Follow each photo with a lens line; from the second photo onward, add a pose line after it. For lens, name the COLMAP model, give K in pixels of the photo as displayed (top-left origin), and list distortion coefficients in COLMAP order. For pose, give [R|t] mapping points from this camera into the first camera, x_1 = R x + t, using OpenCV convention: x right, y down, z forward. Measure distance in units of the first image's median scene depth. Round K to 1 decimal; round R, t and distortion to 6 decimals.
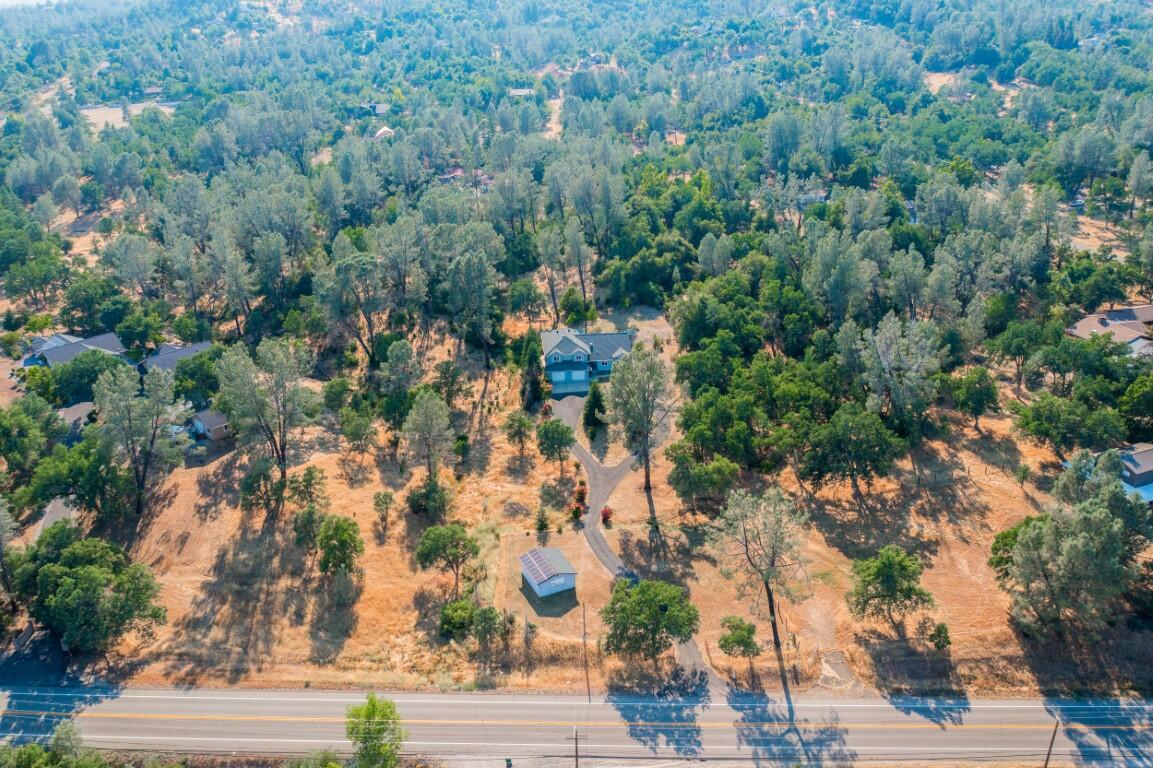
lens RADIAL K [[920.6, 0, 580.7], [0, 920.6, 383.6], [0, 0, 1]] dist [-0.012507, -0.010873]
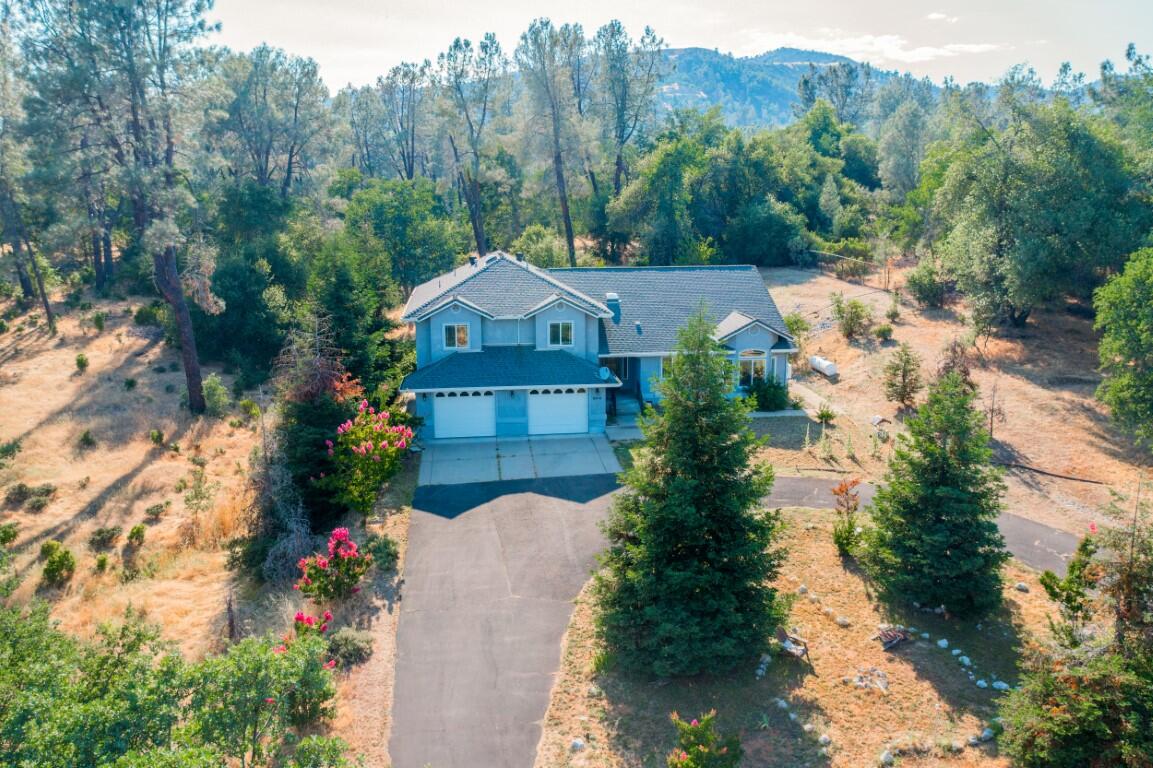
lens RADIAL K [[920.6, 0, 572.1], [0, 920.6, 390.2], [0, 0, 1]] dist [-0.012507, -0.010873]
pose [[0.999751, 0.004598, 0.021847, -0.004102], [-0.000287, 0.981128, -0.193358, 0.028150], [-0.022324, 0.193303, 0.980885, 0.809887]]
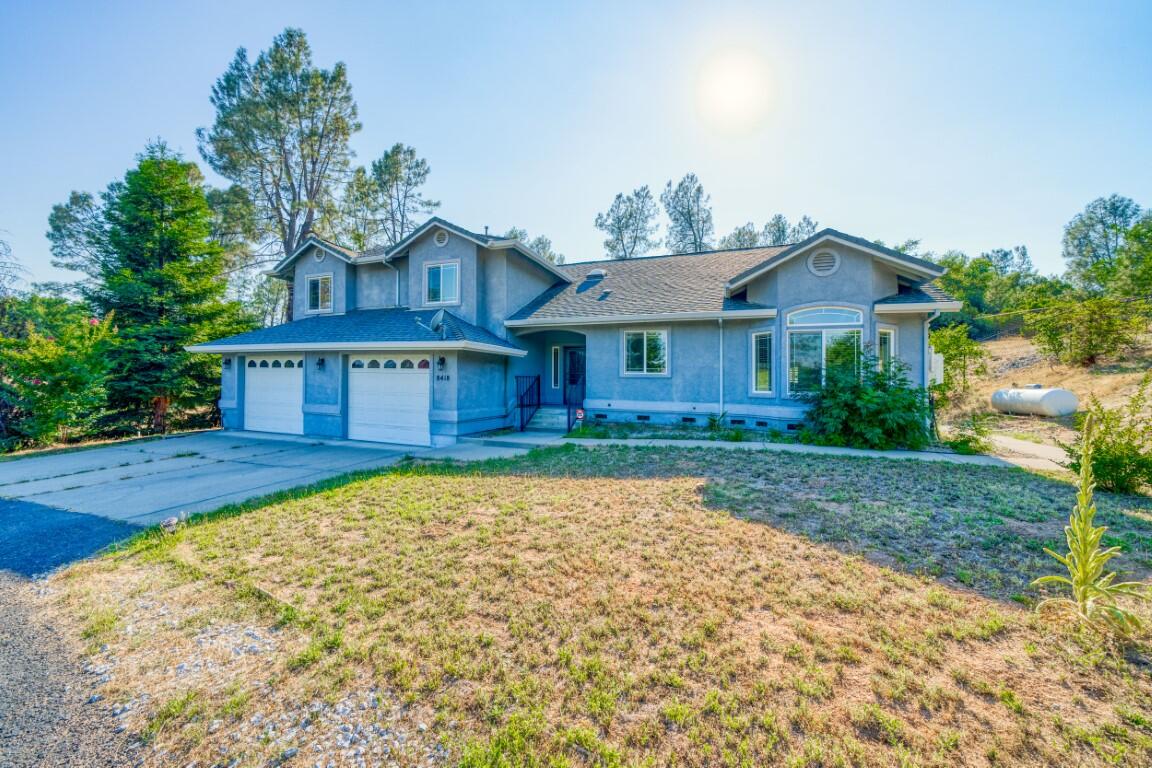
lens RADIAL K [[435.7, 0, 548.9], [0, 435.7, 376.3], [0, 0, 1]] dist [-0.005749, 0.000461]
pose [[0.877422, 0.022715, -0.479182, 0.043662], [-0.218597, 0.908079, -0.357223, 0.003560], [0.427021, 0.418183, 0.801733, 0.988623]]
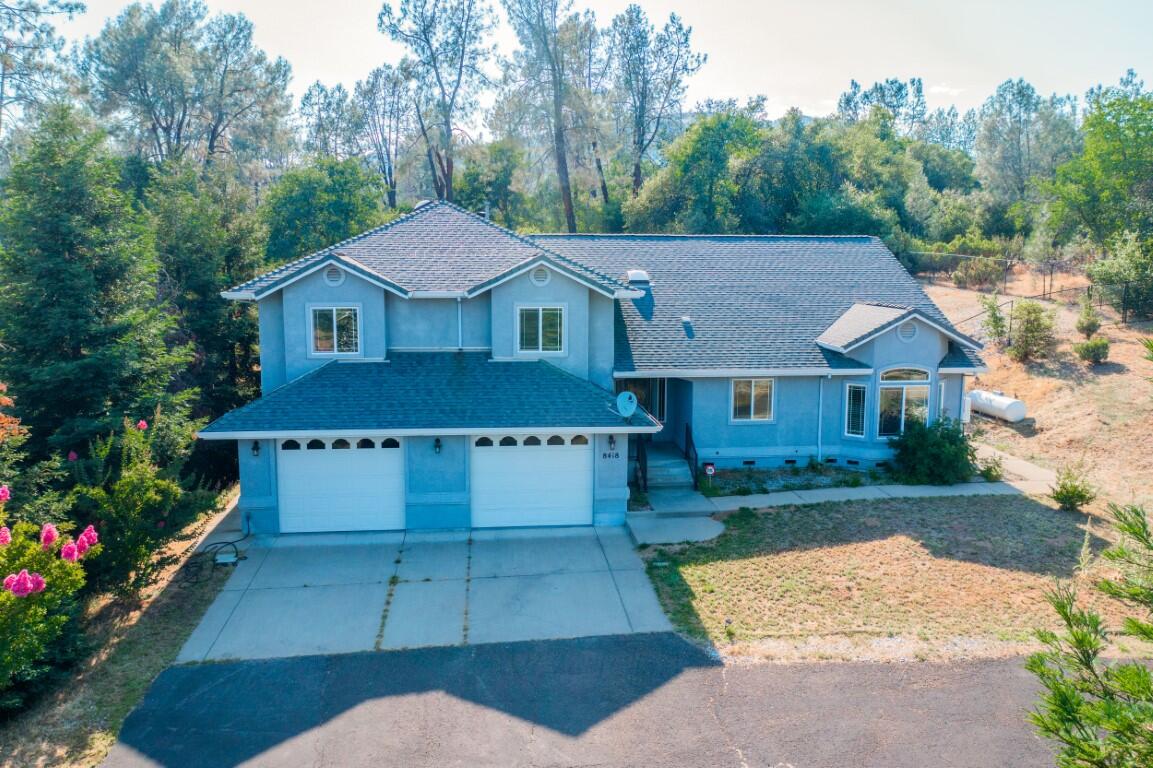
lens RADIAL K [[920.6, 0, 568.9], [0, 920.6, 375.8], [0, 0, 1]] dist [-0.012507, -0.010873]
pose [[0.999854, 0.016242, 0.005293, 0.000960], [-0.014179, 0.961874, -0.273126, 0.008267], [-0.009527, 0.273011, 0.961964, 0.918444]]
